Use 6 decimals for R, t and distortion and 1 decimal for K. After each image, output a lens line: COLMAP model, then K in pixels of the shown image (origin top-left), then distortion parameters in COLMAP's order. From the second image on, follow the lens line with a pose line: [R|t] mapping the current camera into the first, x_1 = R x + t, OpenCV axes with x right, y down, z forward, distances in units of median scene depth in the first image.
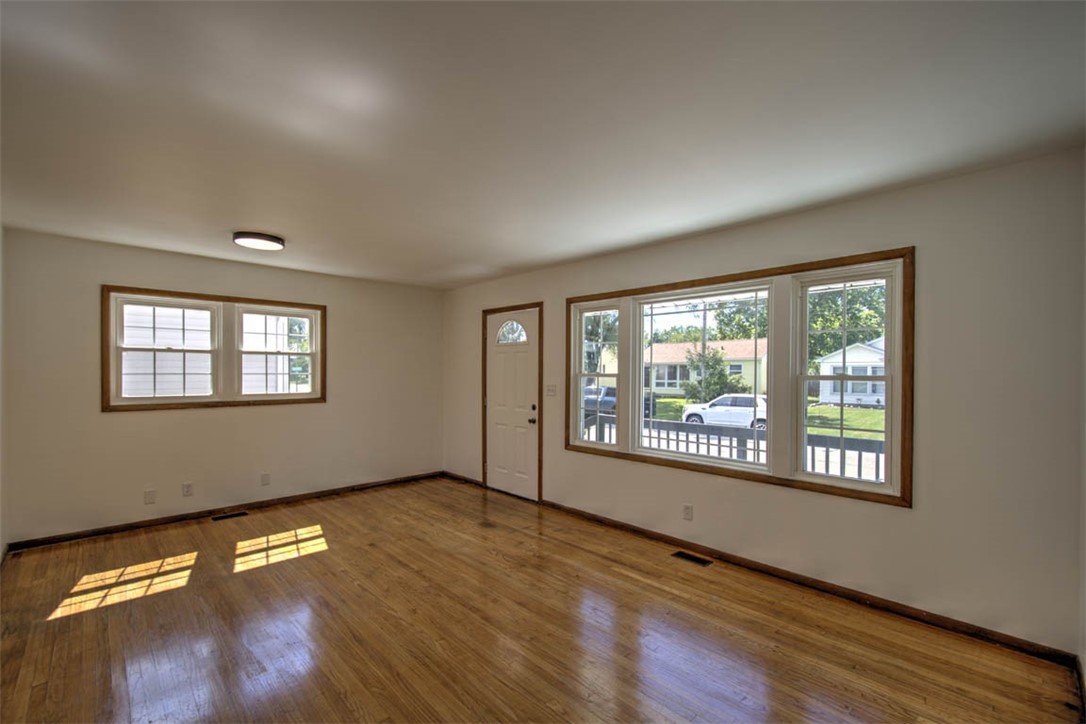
lens RADIAL K [[464.1, 0, 541.0], [0, 464.1, 374.5], [0, 0, 1]] dist [0.001813, -0.003395]
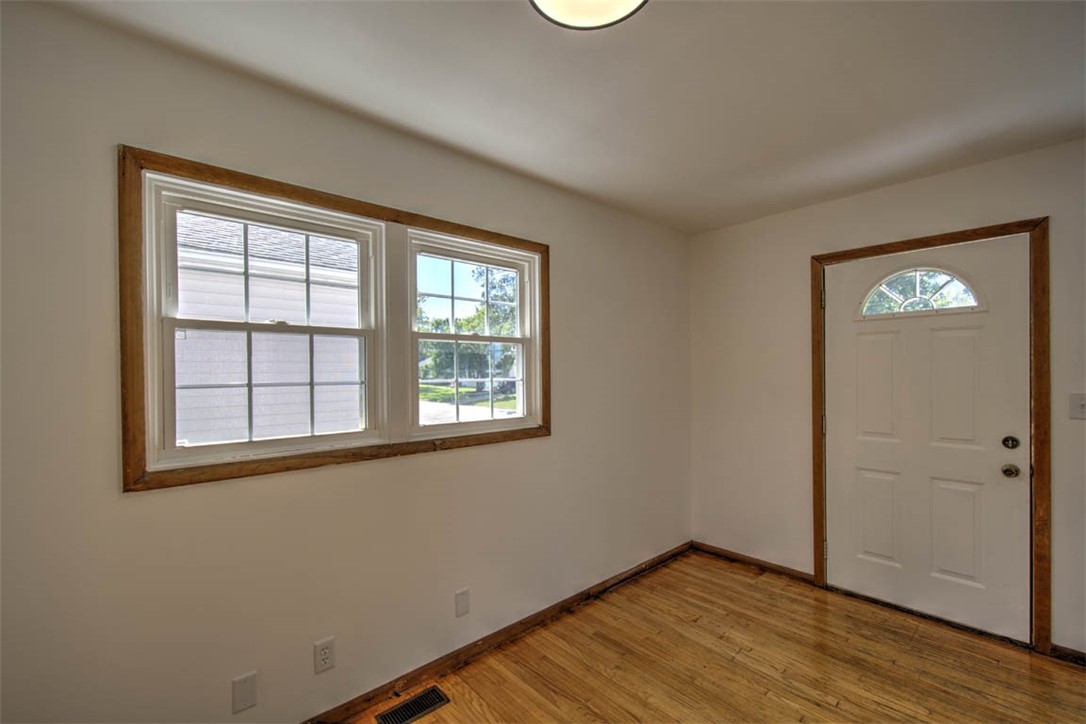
lens RADIAL K [[464.1, 0, 541.0], [0, 464.1, 374.5], [0, 0, 1]] dist [0.001813, -0.003395]
pose [[0.999161, -0.013952, -0.038498, -0.538822], [0.013875, 0.999901, -0.002269, -0.006348], [0.038526, 0.001733, 0.999256, 0.577632]]
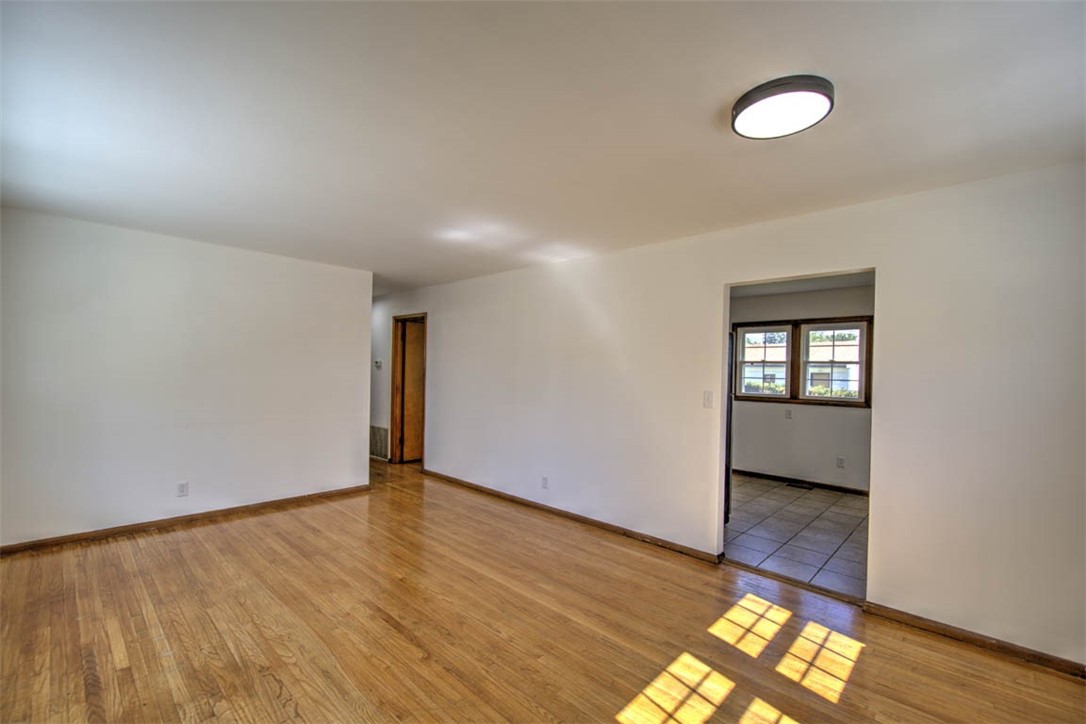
lens RADIAL K [[464.1, 0, 541.0], [0, 464.1, 374.5], [0, 0, 1]] dist [0.001813, -0.003395]
pose [[-0.998618, -0.025268, -0.046086, -0.290207], [-0.026041, 0.999529, 0.016261, -0.009687], [0.045653, 0.017439, -0.998805, 1.260138]]
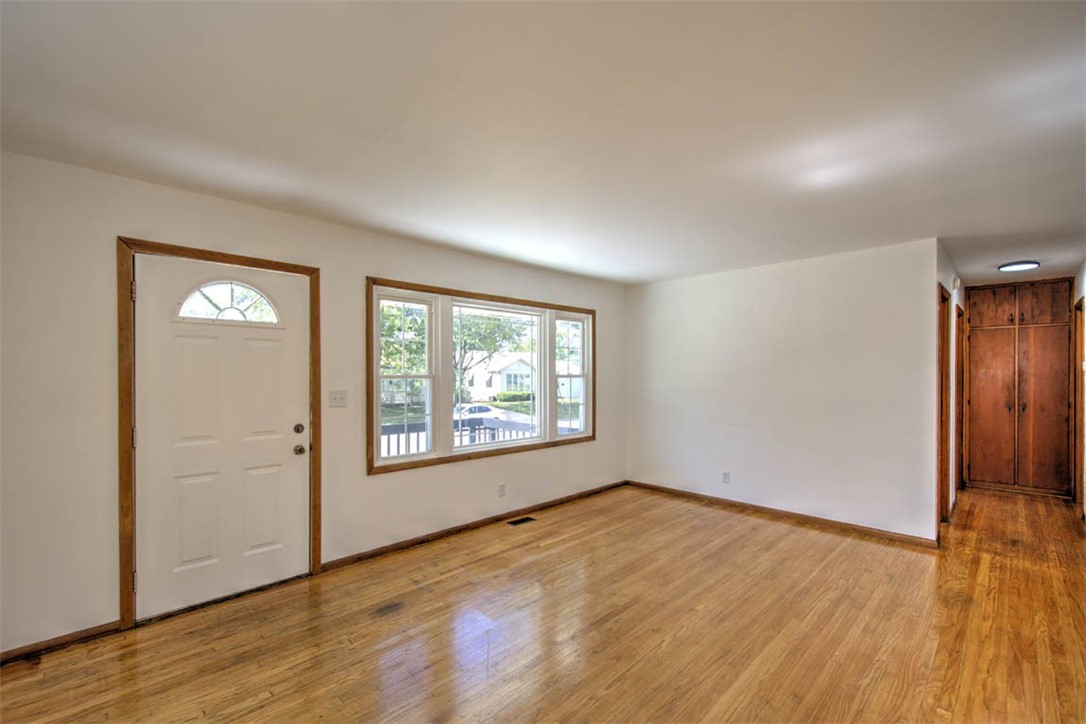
lens RADIAL K [[464.1, 0, 541.0], [0, 464.1, 374.5], [0, 0, 1]] dist [0.001813, -0.003395]
pose [[-0.014430, -0.009273, 0.999853, -0.743013], [0.006873, 0.999932, 0.009372, -0.009421], [-0.999872, 0.007007, -0.014366, 0.768931]]
